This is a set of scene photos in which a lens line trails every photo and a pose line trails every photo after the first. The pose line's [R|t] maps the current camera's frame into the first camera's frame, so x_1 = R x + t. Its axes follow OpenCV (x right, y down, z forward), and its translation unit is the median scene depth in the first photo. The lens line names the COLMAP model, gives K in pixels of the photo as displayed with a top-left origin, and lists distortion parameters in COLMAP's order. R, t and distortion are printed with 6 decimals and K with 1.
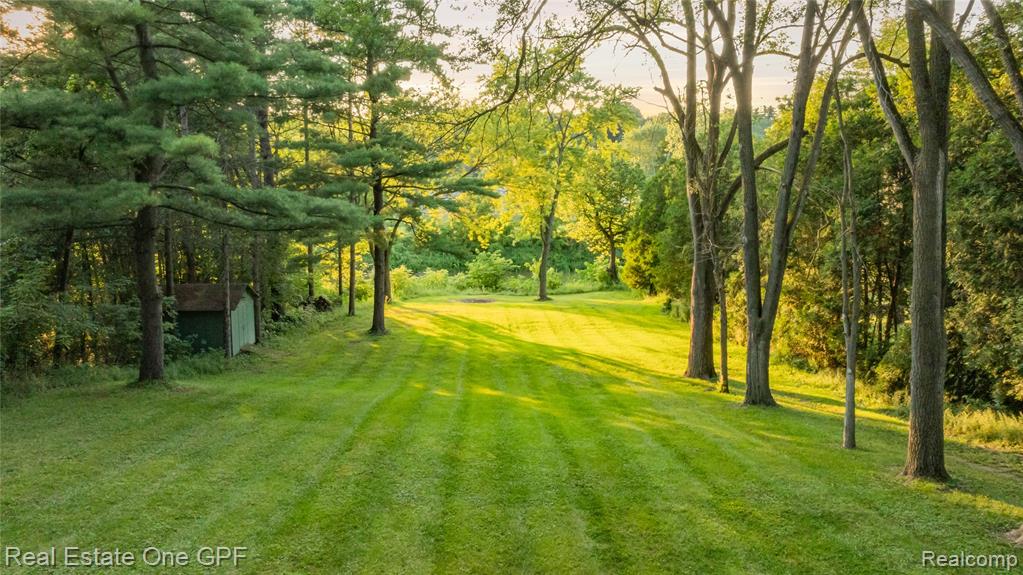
lens RADIAL K [[726.1, 0, 510.4], [0, 726.1, 284.5], [0, 0, 1]] dist [-0.005633, -0.001401]
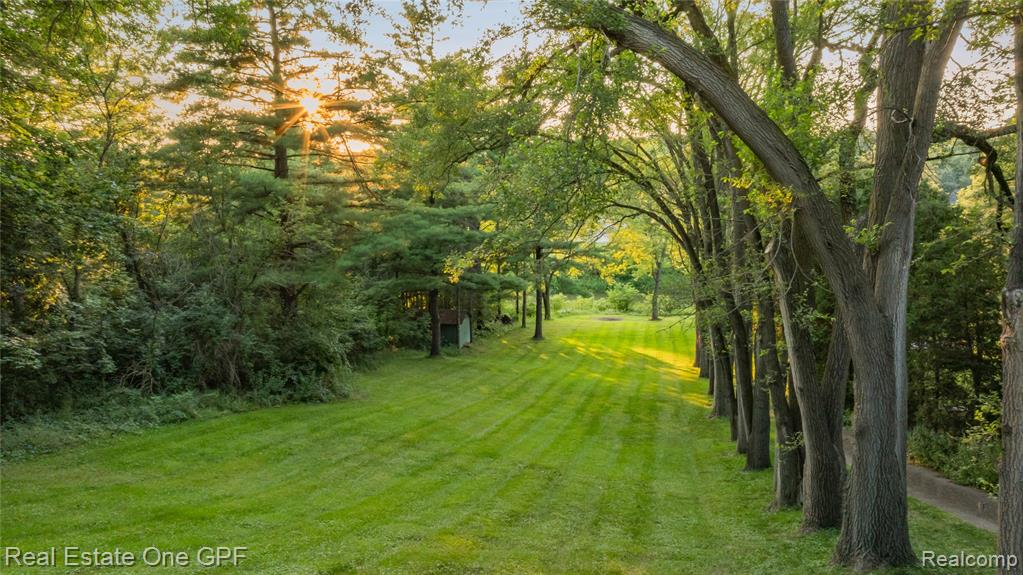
lens RADIAL K [[726.1, 0, 510.5], [0, 726.1, 288.6], [0, 0, 1]] dist [-0.005633, -0.001401]
pose [[0.969755, 0.015024, -0.243618, 0.152849], [-0.016592, 0.999853, -0.004383, -0.038086], [0.243516, 0.008292, 0.969861, -0.603967]]
